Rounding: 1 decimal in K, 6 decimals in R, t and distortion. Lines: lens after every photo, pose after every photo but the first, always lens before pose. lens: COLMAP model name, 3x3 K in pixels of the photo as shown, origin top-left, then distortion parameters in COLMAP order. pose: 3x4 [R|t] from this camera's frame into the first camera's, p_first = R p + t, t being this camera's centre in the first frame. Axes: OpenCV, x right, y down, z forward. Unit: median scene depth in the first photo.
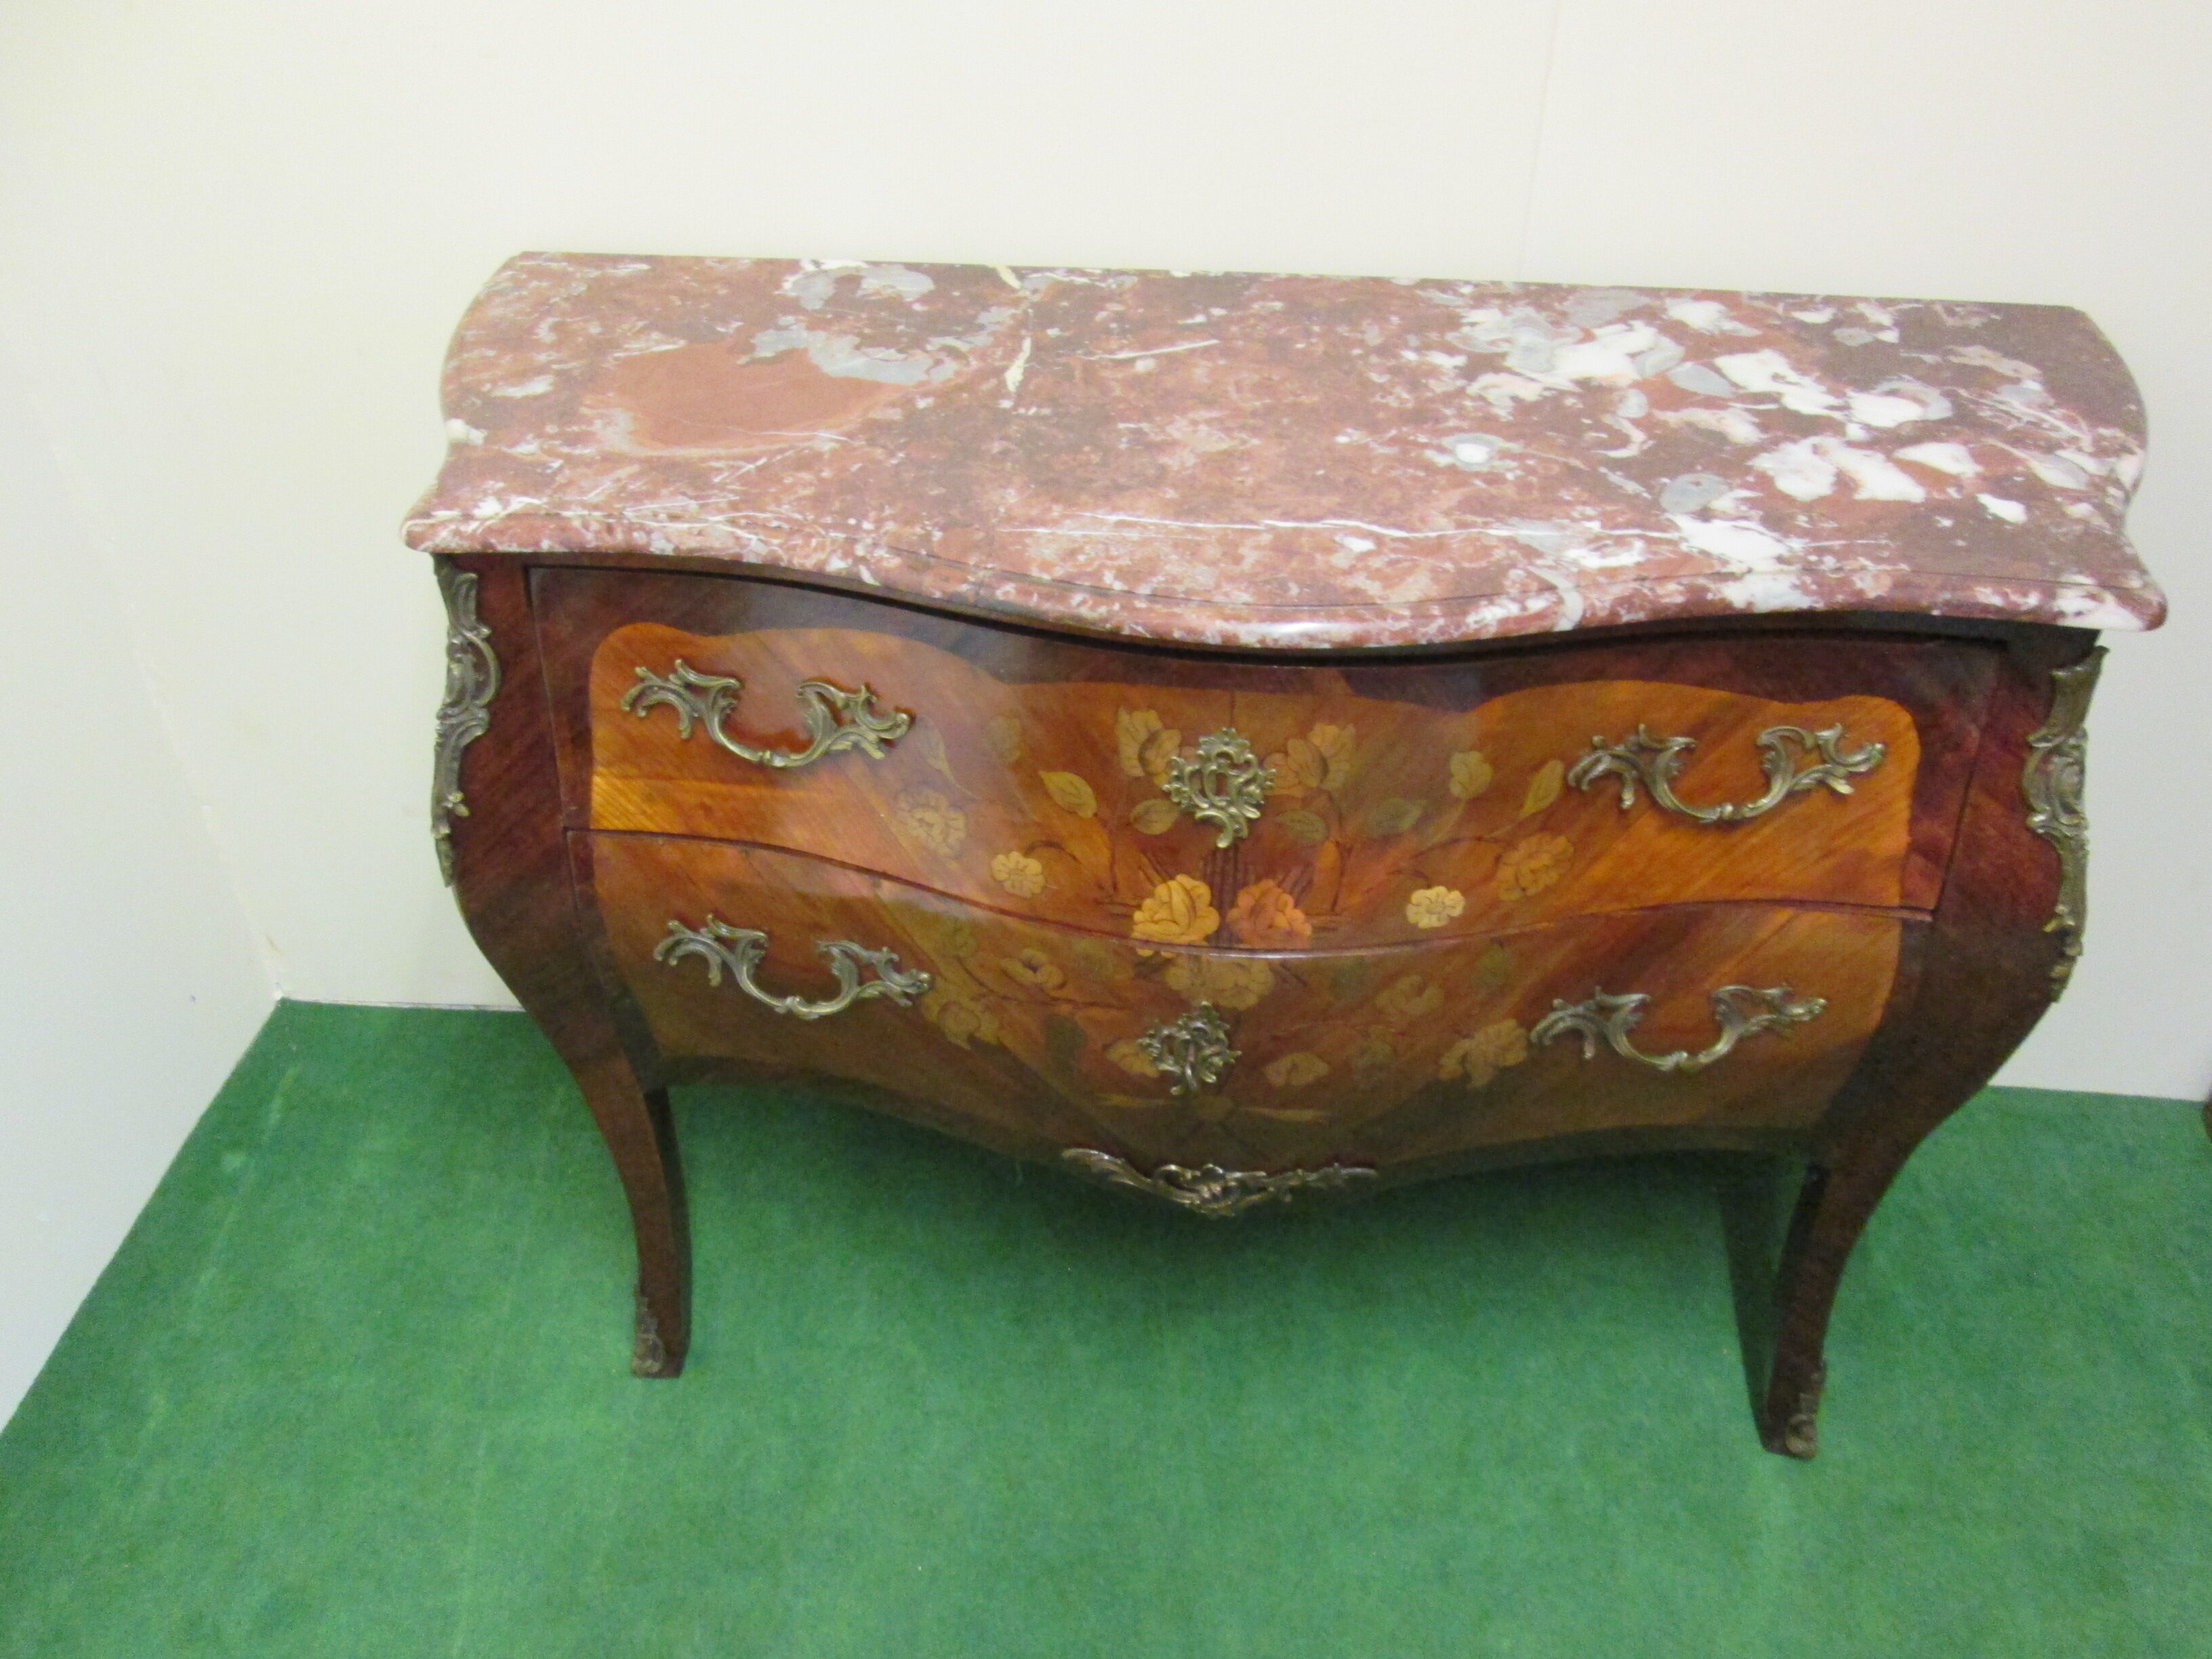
lens RADIAL K [[1821.4, 0, 1085.2], [0, 1821.4, 829.2], [0, 0, 1]] dist [-0.031160, 0.020272]
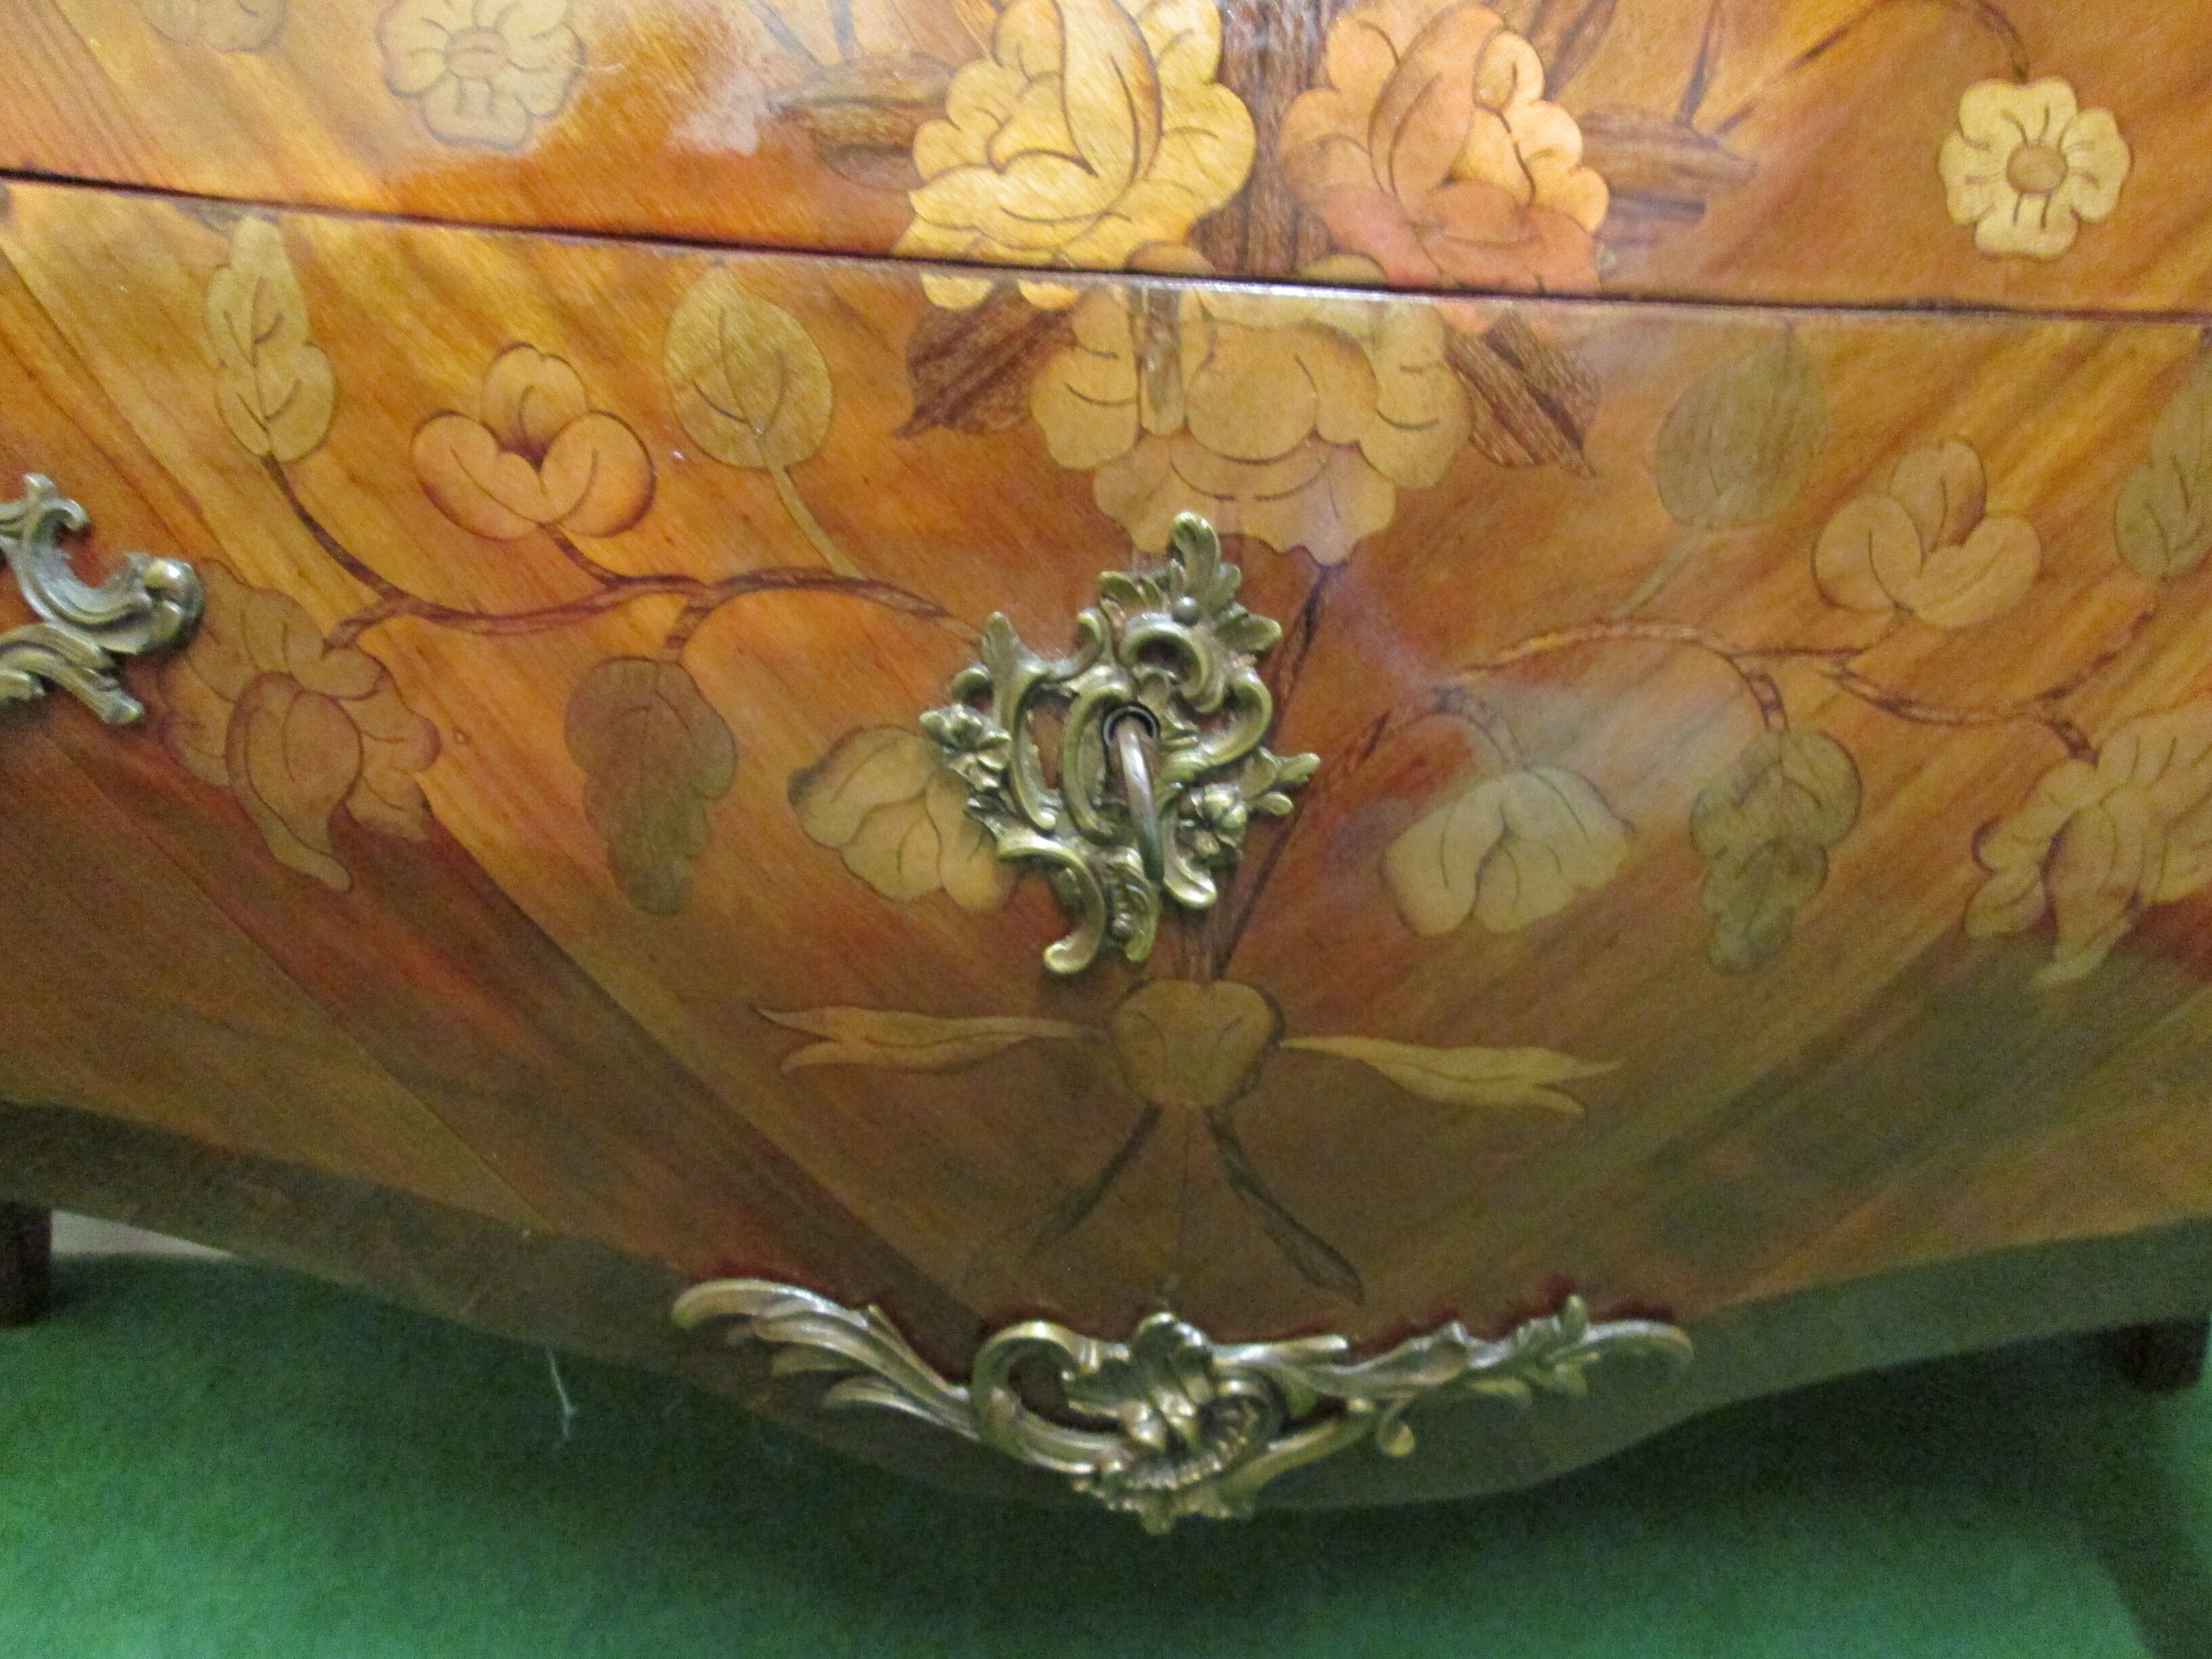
lens RADIAL K [[1821.4, 0, 1164.9], [0, 1821.4, 848.8], [0, 0, 1]] dist [-0.031160, 0.020272]
pose [[0.990893, 0.025986, 0.132122, 0.029427], [0.006664, 0.970536, -0.240865, 0.198034], [-0.134488, 0.239551, 0.961524, 0.751745]]
